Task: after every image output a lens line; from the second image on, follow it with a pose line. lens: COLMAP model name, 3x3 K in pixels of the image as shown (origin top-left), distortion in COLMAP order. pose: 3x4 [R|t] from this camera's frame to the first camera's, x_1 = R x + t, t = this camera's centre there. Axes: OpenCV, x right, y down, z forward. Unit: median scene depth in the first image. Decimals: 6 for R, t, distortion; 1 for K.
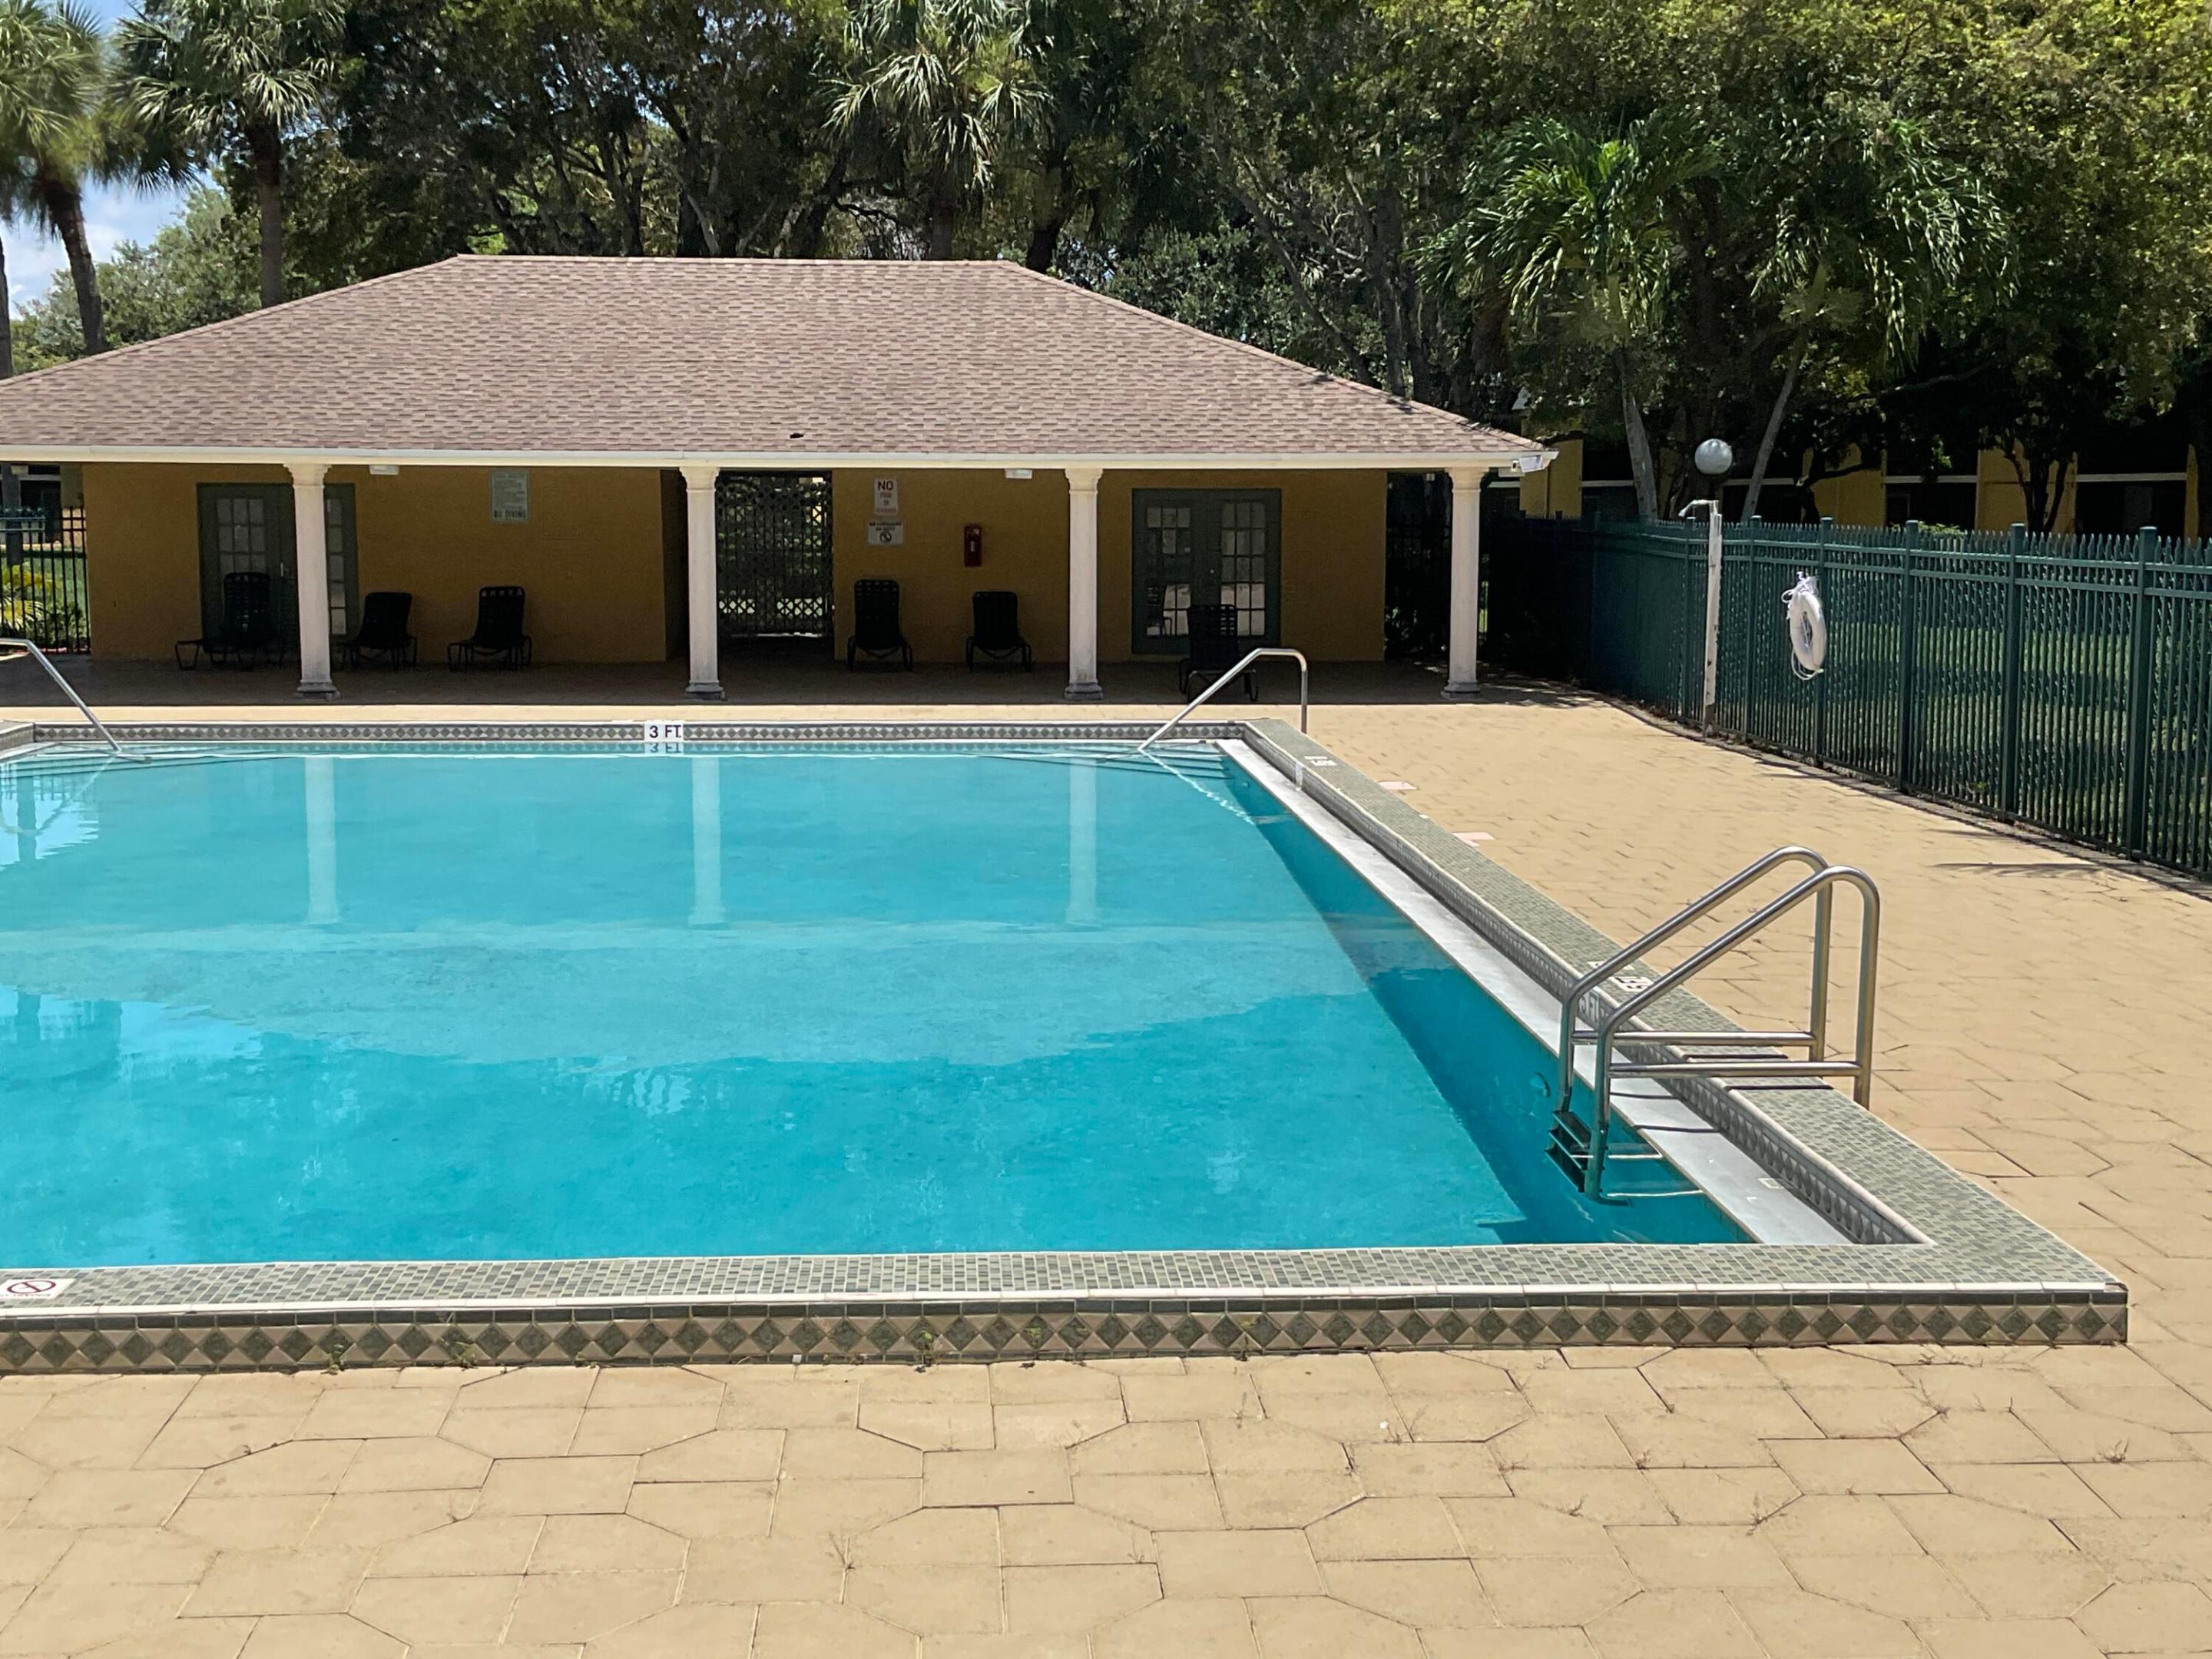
lens RADIAL K [[2757.4, 0, 1106.0], [0, 2757.4, 829.5], [0, 0, 1]] dist [0.141714, -0.341878]
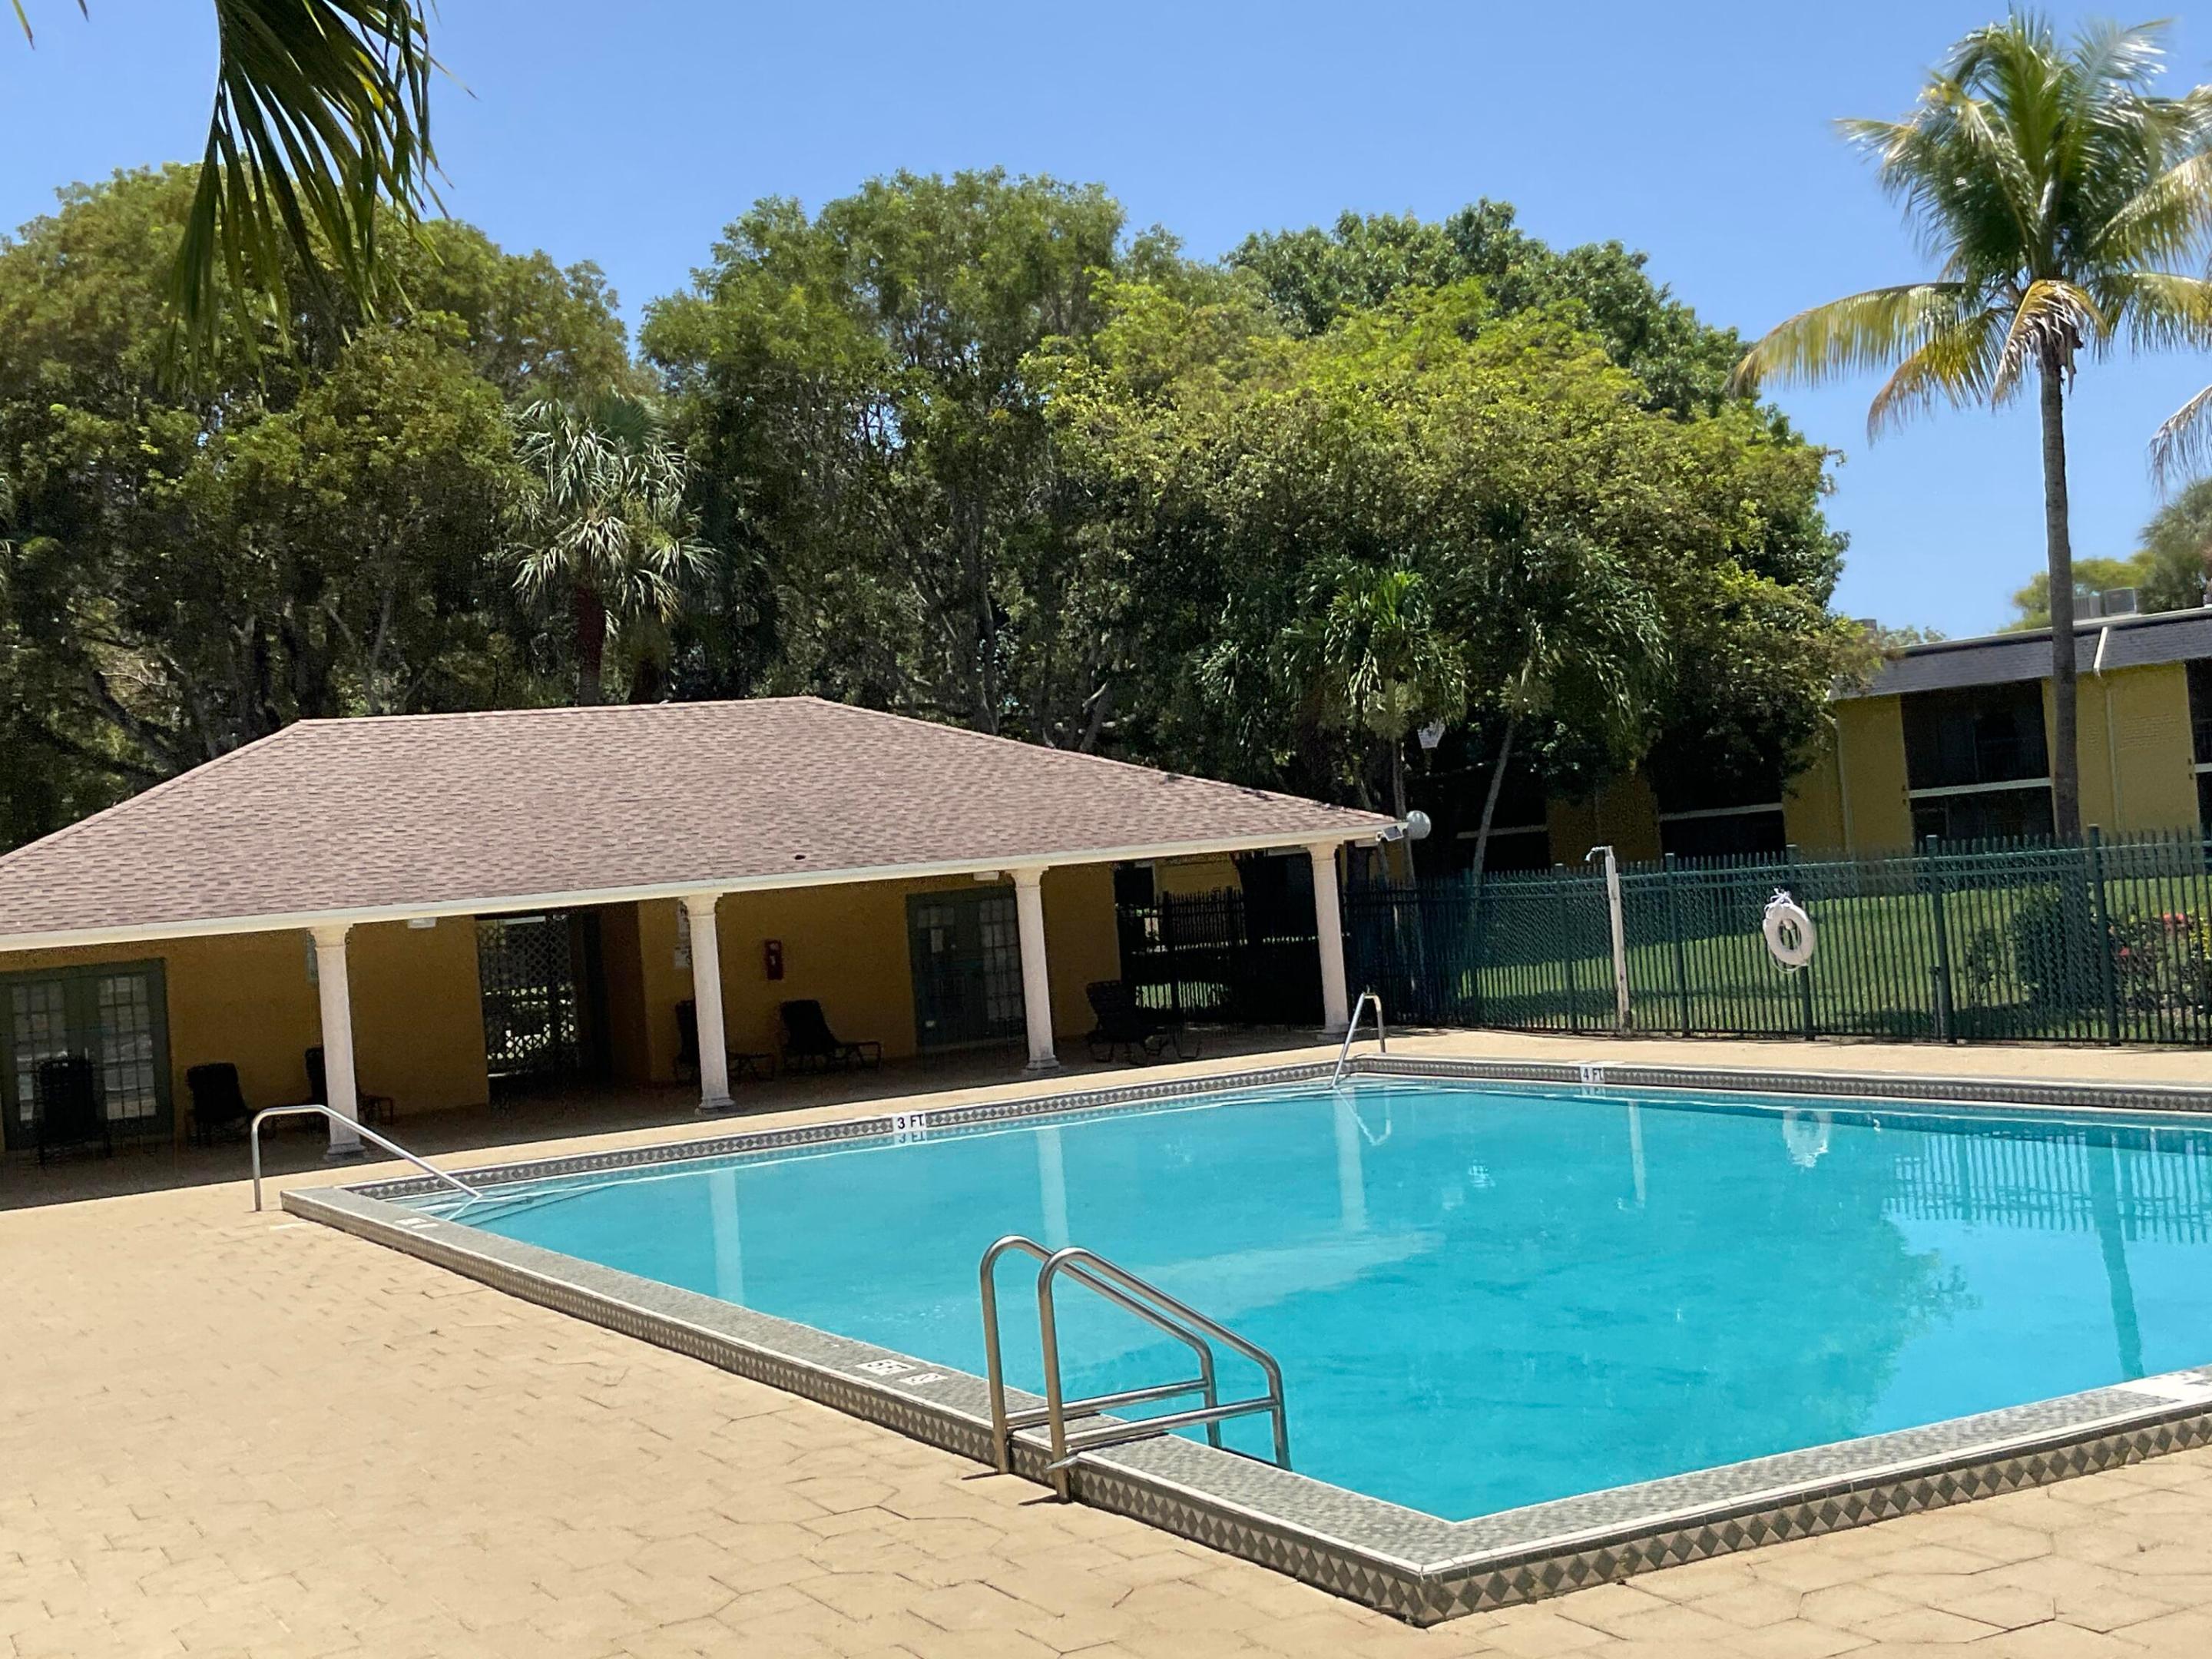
lens RADIAL K [[2757.4, 0, 1106.0], [0, 2757.4, 829.5], [0, 0, 1]] dist [0.141714, -0.341878]
pose [[0.913199, -0.073375, 0.400855, -0.425775], [0.135873, 0.982193, -0.129750, 0.002140], [-0.384196, 0.172953, 0.906907, -0.017776]]
